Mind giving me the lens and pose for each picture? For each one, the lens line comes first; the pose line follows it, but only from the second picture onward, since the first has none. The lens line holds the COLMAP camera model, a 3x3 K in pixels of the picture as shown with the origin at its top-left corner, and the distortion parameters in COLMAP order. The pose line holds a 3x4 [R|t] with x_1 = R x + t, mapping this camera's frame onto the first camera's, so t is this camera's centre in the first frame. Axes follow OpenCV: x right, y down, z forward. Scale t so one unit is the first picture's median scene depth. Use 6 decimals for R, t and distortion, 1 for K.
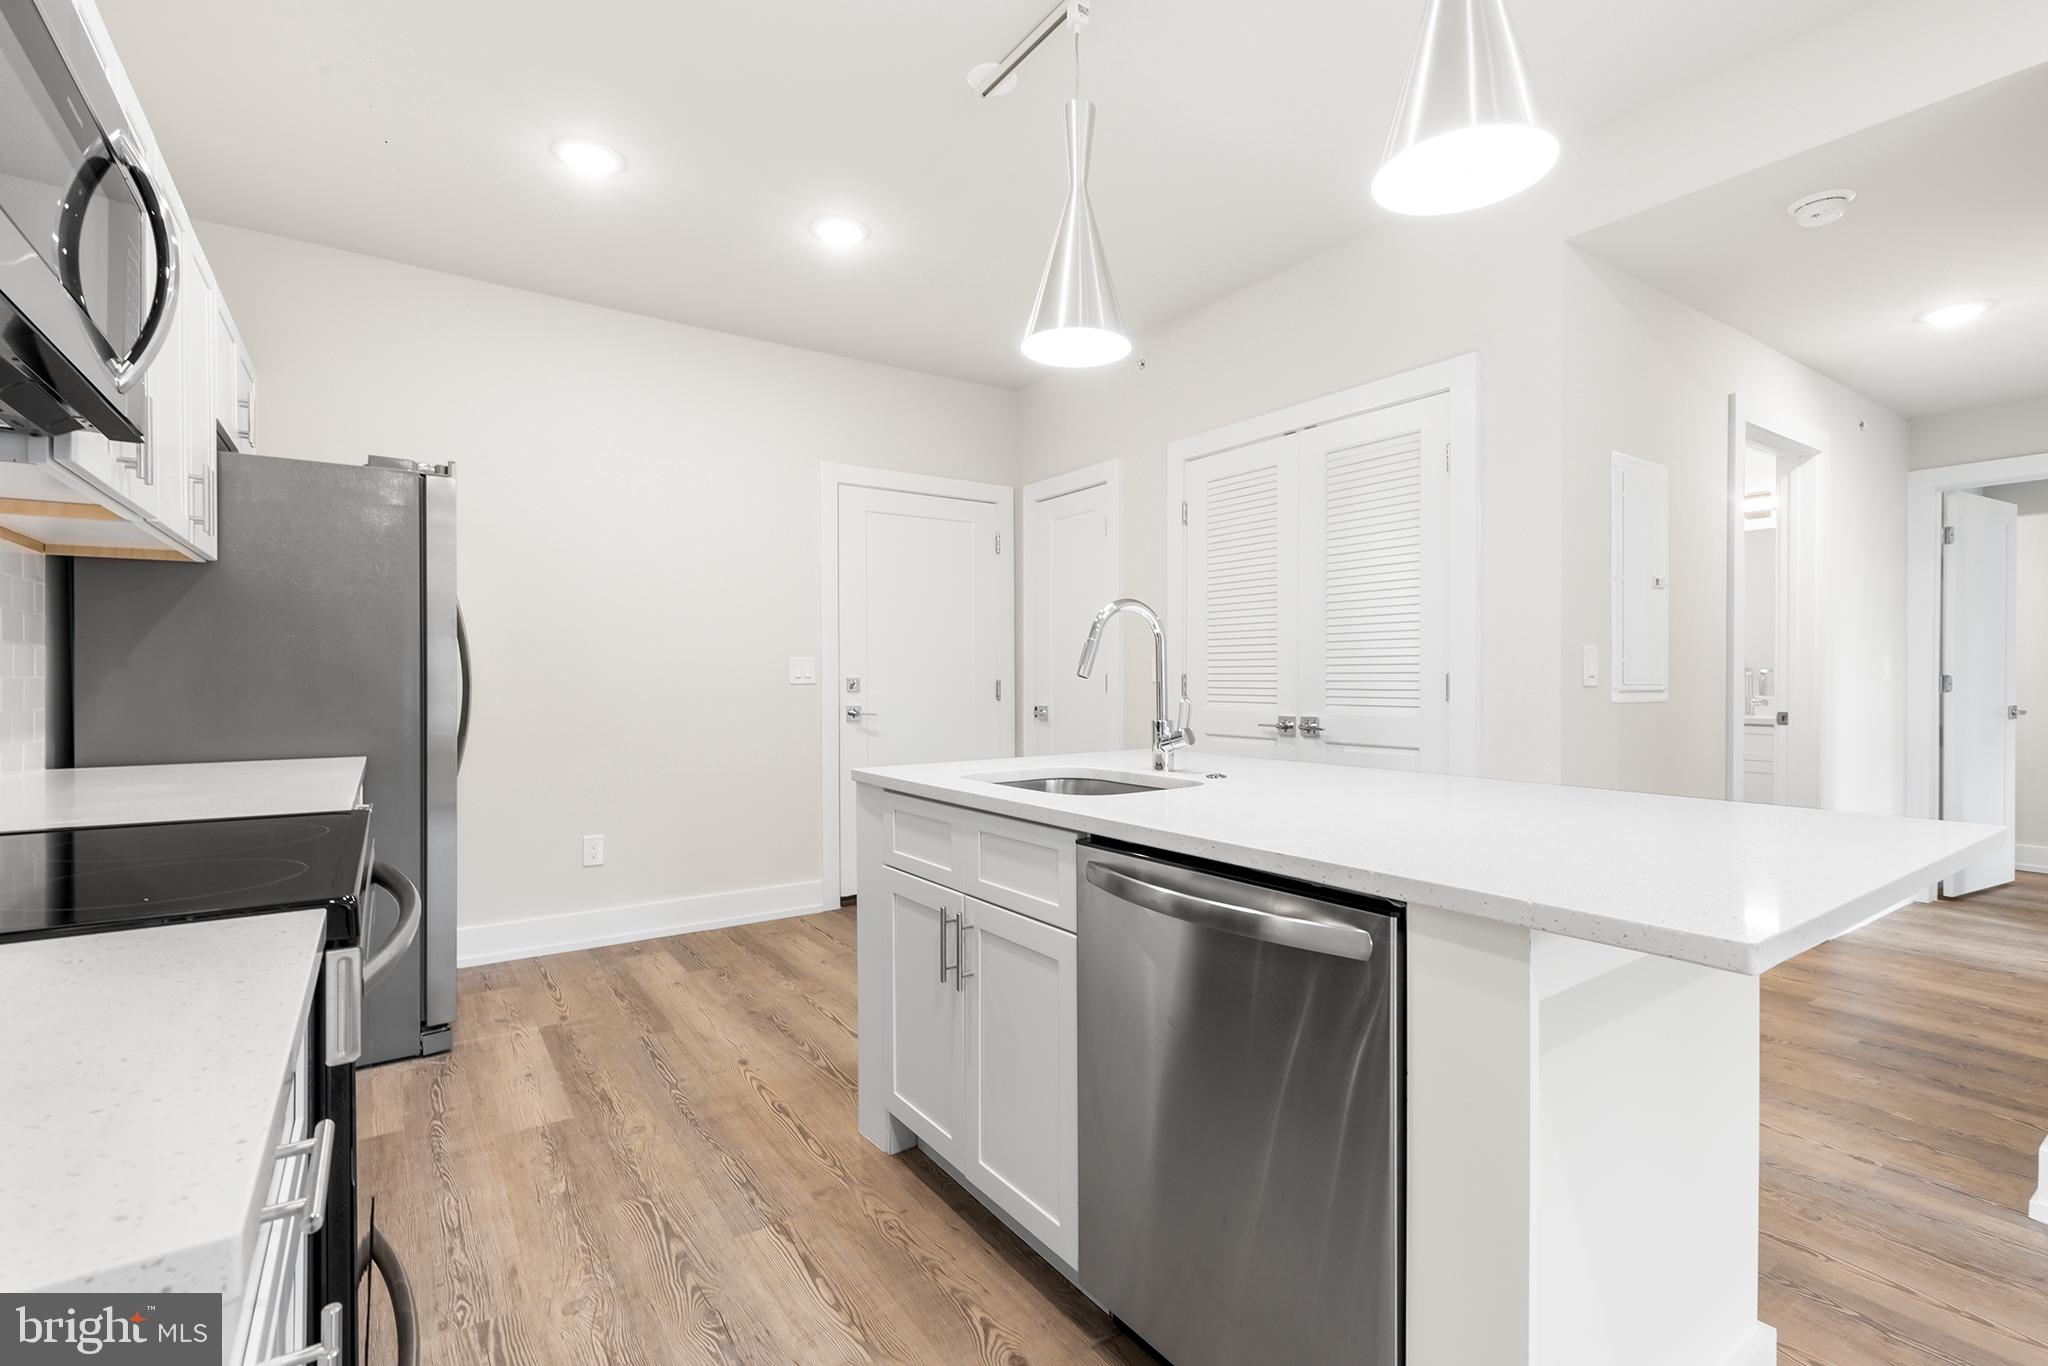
lens RADIAL K [[923.8, 0, 1024.0], [0, 923.8, 683.0], [0, 0, 1]] dist [-0.000624, 0.000112]
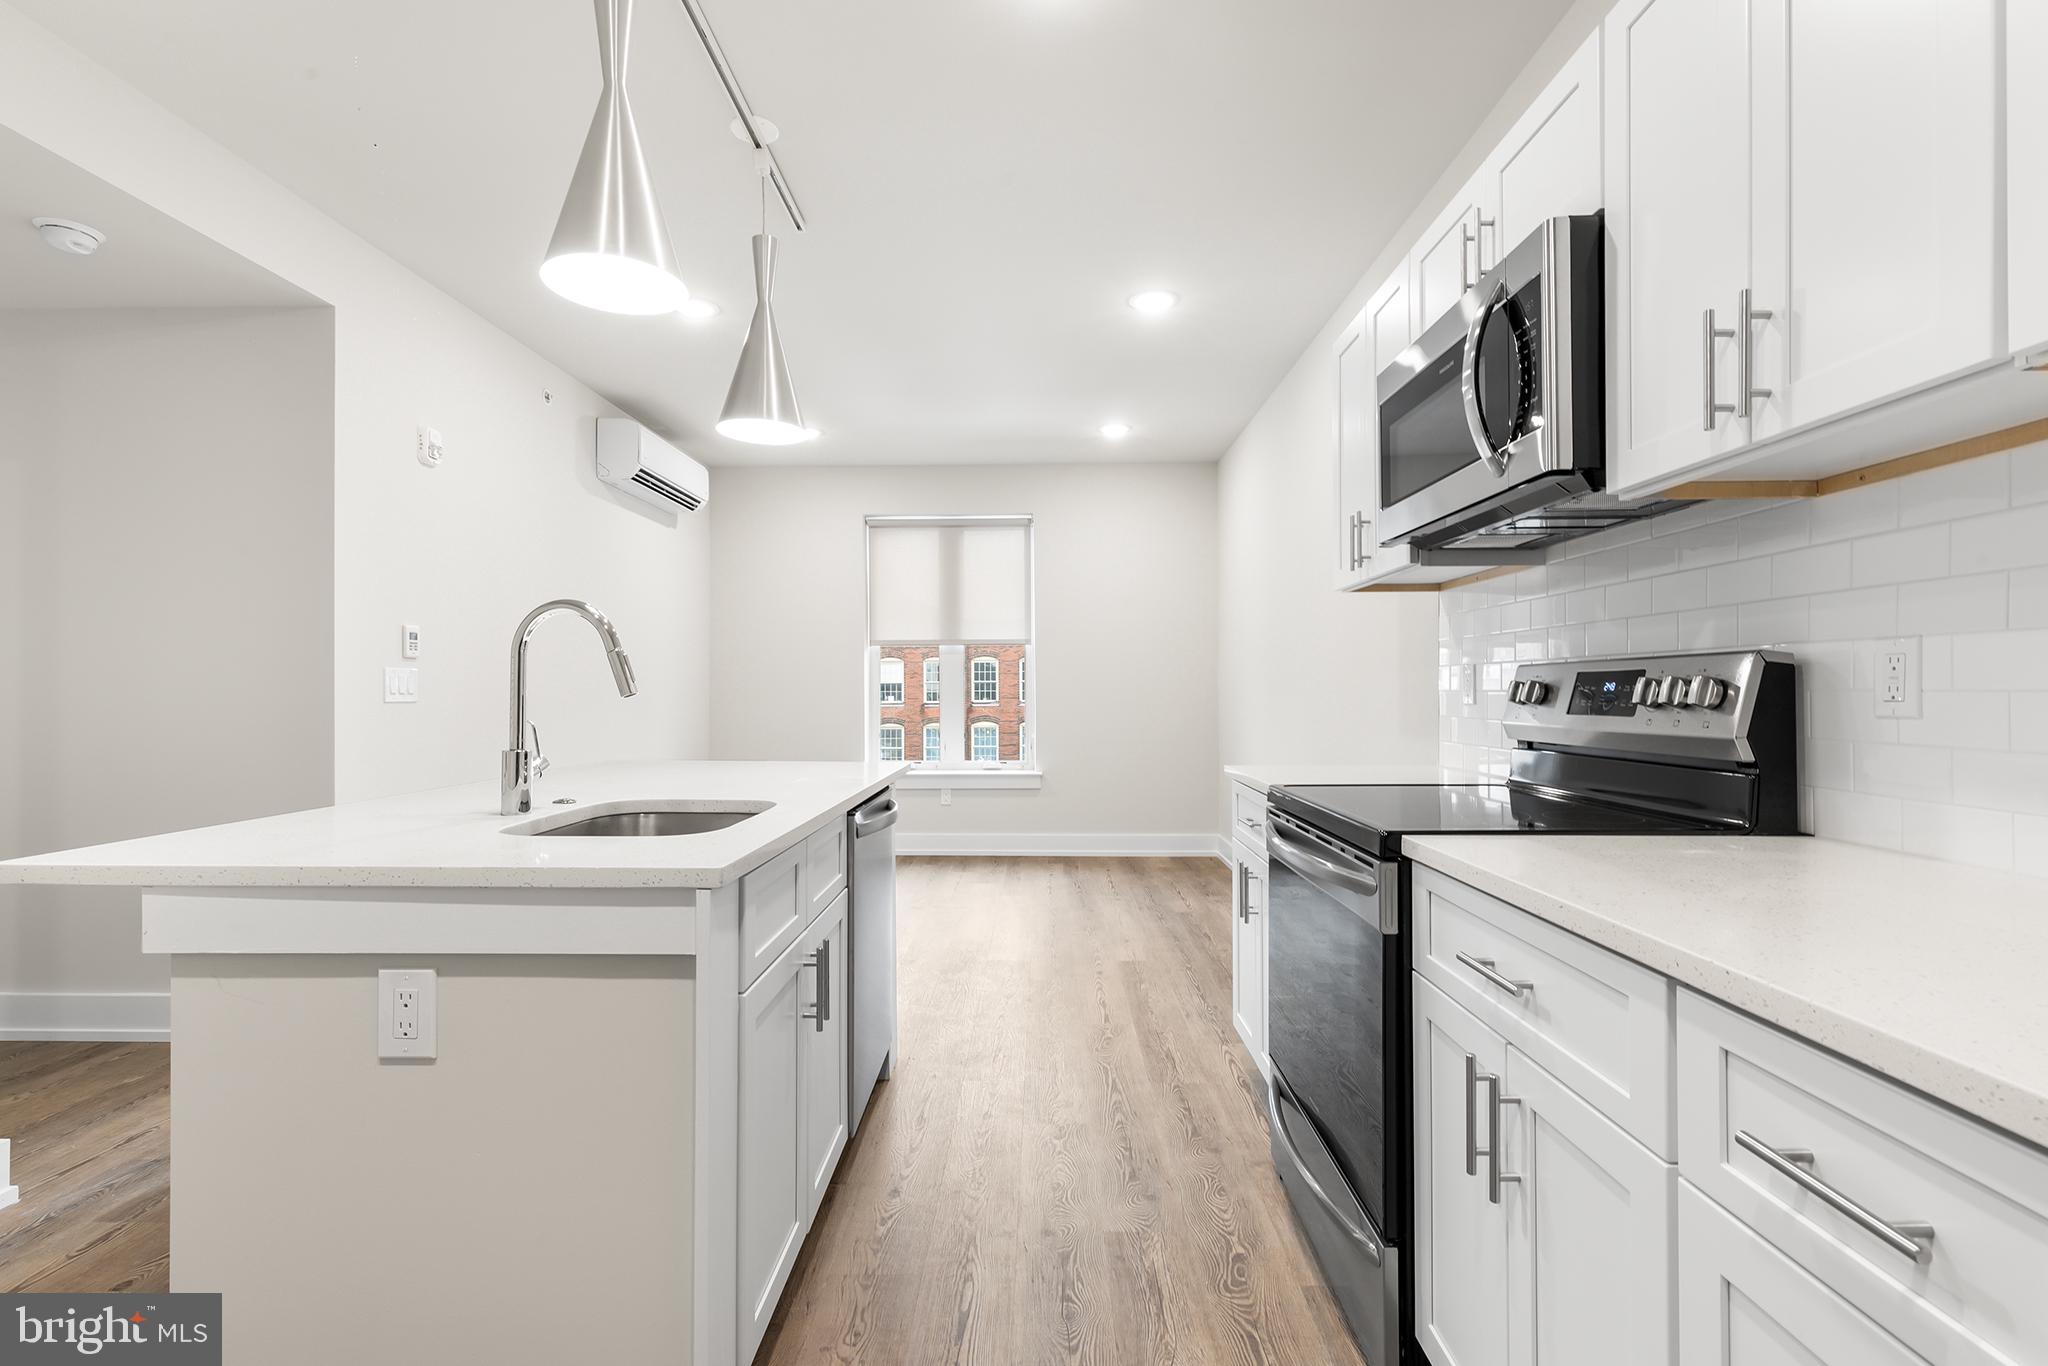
lens RADIAL K [[923.8, 0, 1024.0], [0, 923.8, 683.0], [0, 0, 1]] dist [-0.000624, 0.000112]
pose [[-0.811206, 0.006920, 0.584720, -0.665839], [0.007443, 0.999971, -0.001508, -0.014912], [-0.584713, 0.003129, -0.811234, 1.371405]]
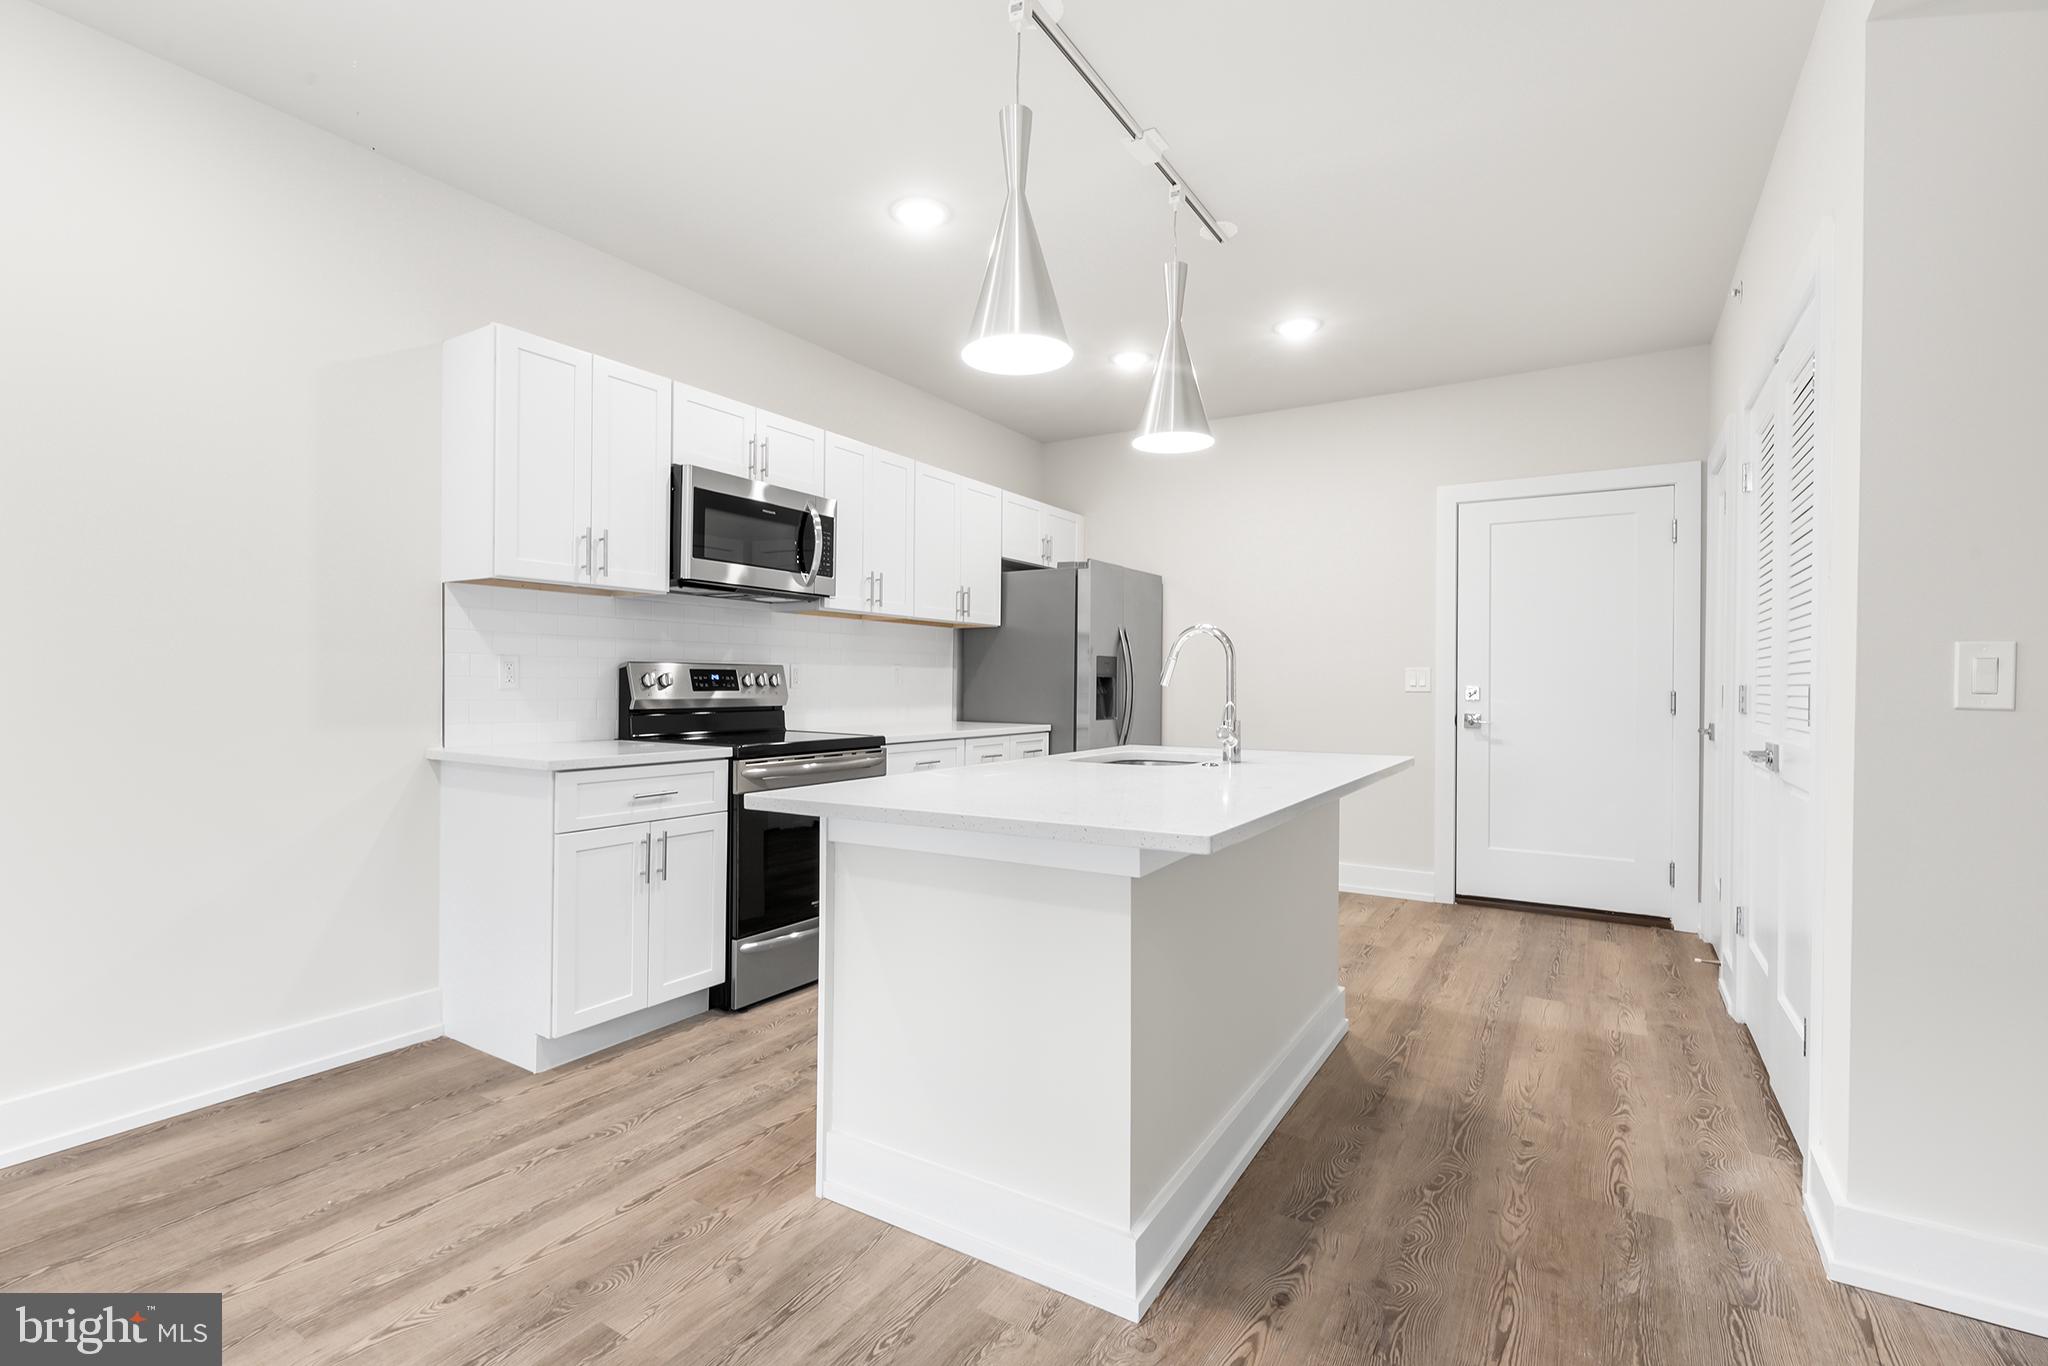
lens RADIAL K [[923.8, 0, 1024.0], [0, 923.8, 683.0], [0, 0, 1]] dist [-0.000624, 0.000112]
pose [[0.393452, 0.005607, -0.919328, 1.162136], [-0.014268, 0.999898, -0.000008, -0.005834], [0.919234, 0.013120, 0.393492, 0.250853]]
